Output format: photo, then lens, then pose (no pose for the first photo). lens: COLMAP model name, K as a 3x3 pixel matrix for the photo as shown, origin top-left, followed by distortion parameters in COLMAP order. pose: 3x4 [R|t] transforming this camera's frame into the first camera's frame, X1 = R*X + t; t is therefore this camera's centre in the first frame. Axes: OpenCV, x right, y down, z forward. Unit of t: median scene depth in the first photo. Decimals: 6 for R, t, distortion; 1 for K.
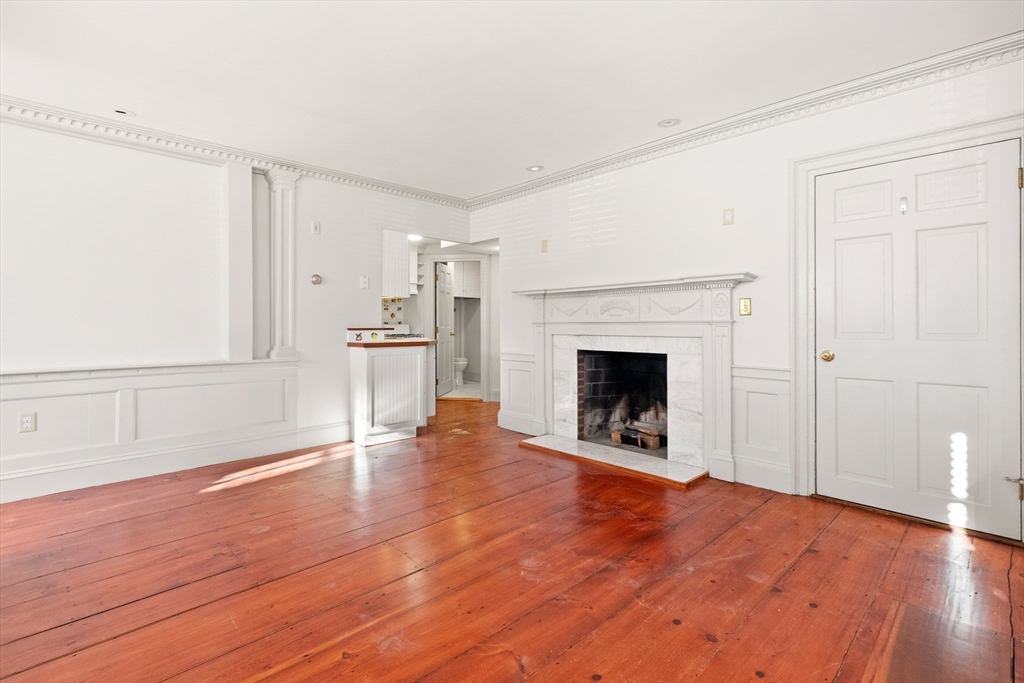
lens RADIAL K [[464.1, 0, 514.8], [0, 464.1, 321.4], [0, 0, 1]] dist [0.003661, 0.000231]
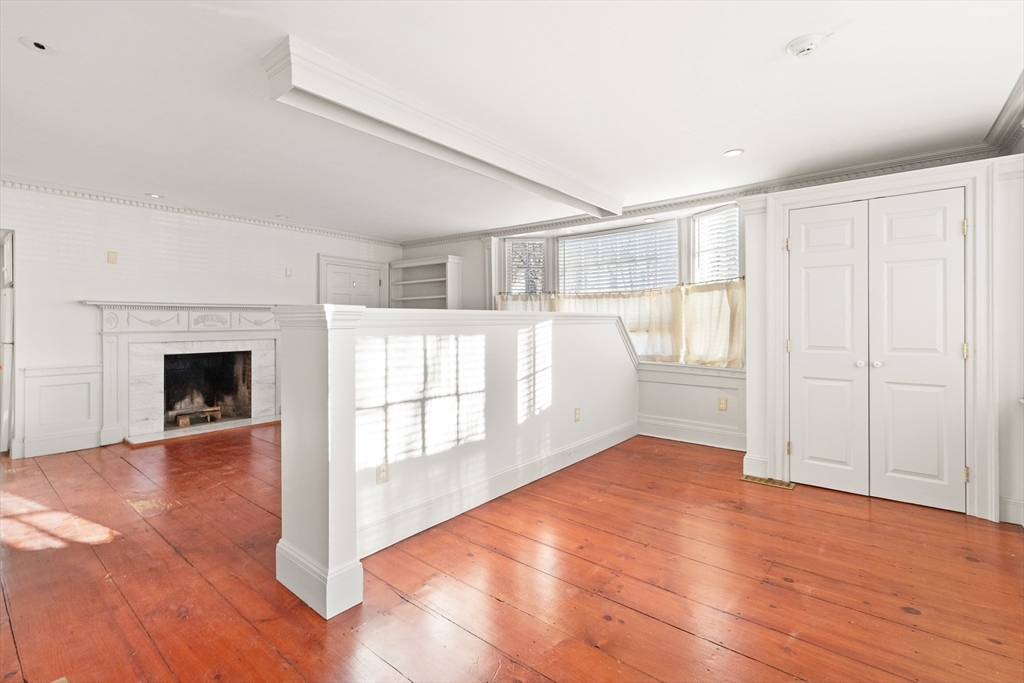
lens RADIAL K [[464.1, 0, 514.8], [0, 464.1, 321.4], [0, 0, 1]] dist [0.003661, 0.000231]
pose [[-0.114312, 0.003533, 0.993439, -1.261532], [-0.002449, 0.999990, -0.003838, -0.023354], [-0.993442, -0.002872, -0.114302, 0.279867]]
